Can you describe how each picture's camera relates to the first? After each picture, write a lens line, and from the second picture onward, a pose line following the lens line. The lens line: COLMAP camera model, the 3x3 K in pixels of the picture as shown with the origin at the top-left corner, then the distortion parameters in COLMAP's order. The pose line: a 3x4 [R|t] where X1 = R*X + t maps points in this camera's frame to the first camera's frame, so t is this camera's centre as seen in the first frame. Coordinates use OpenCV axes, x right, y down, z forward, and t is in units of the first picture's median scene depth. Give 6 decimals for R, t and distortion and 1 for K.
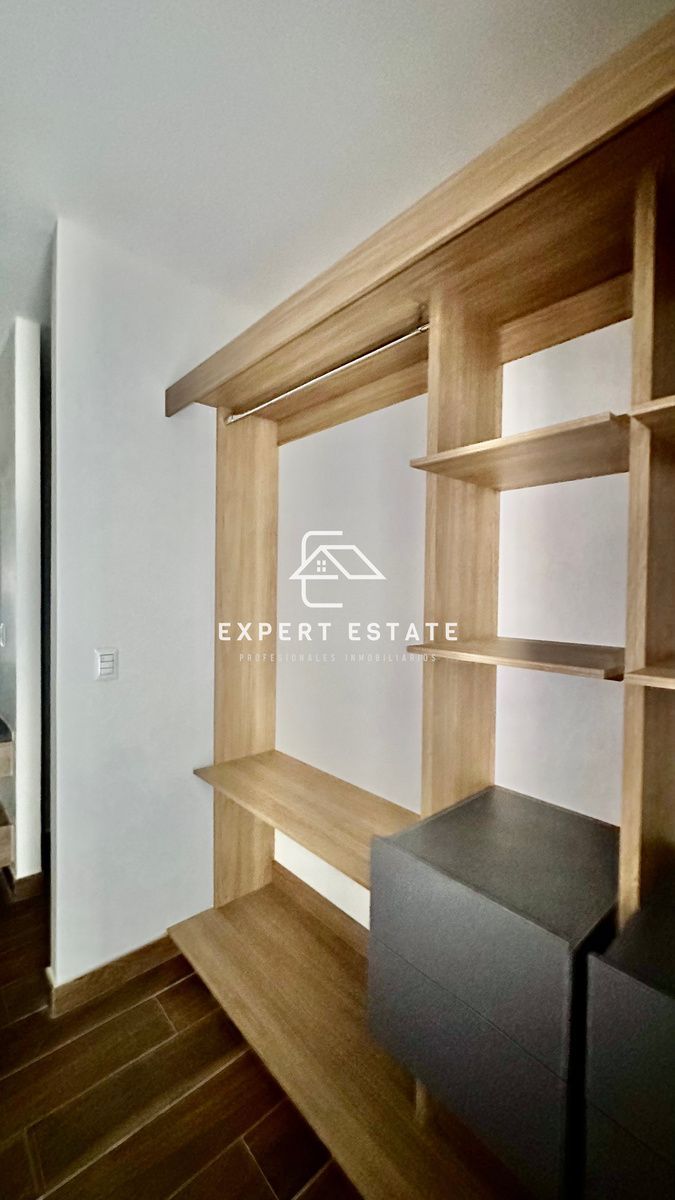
lens RADIAL K [[483.9, 0, 337.5], [0, 483.9, 600.0], [0, 0, 1]] dist [-0.001742, 0.000396]
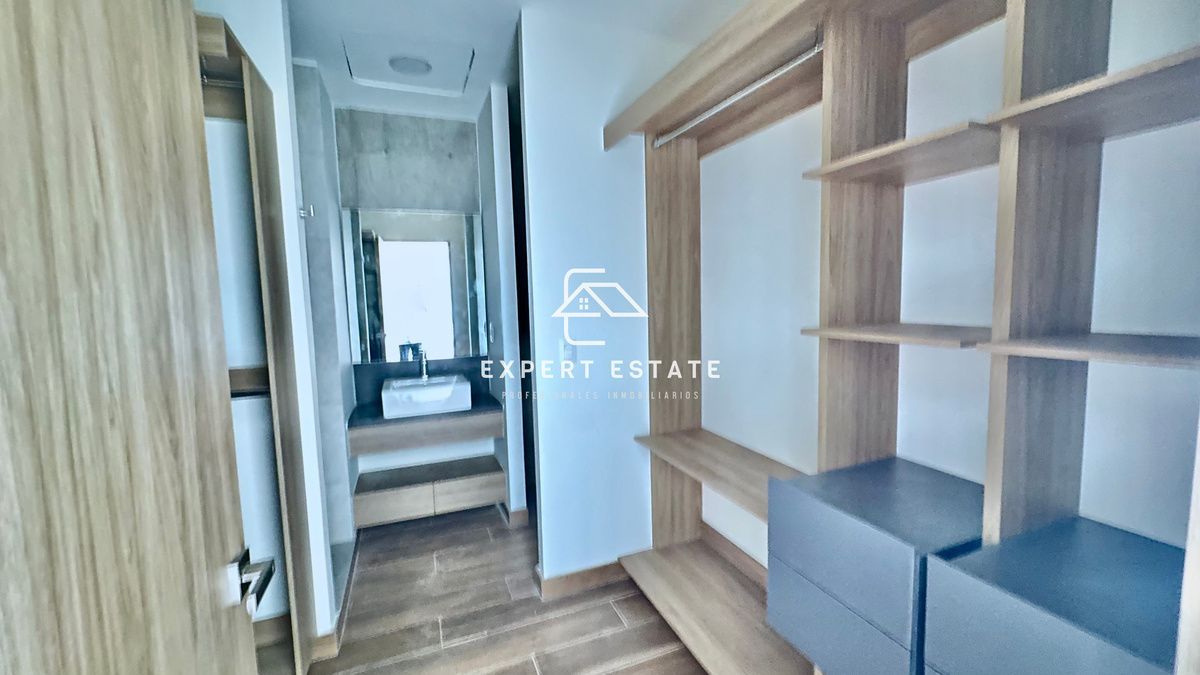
lens RADIAL K [[483.9, 0, 598.2], [0, 483.9, 341.3], [0, 0, 1]] dist [-0.001742, 0.000396]
pose [[0.935378, -0.007514, -0.353570, 0.064684], [0.035126, 0.996804, 0.071742, 0.014494], [0.351901, -0.079526, 0.932653, -0.204420]]
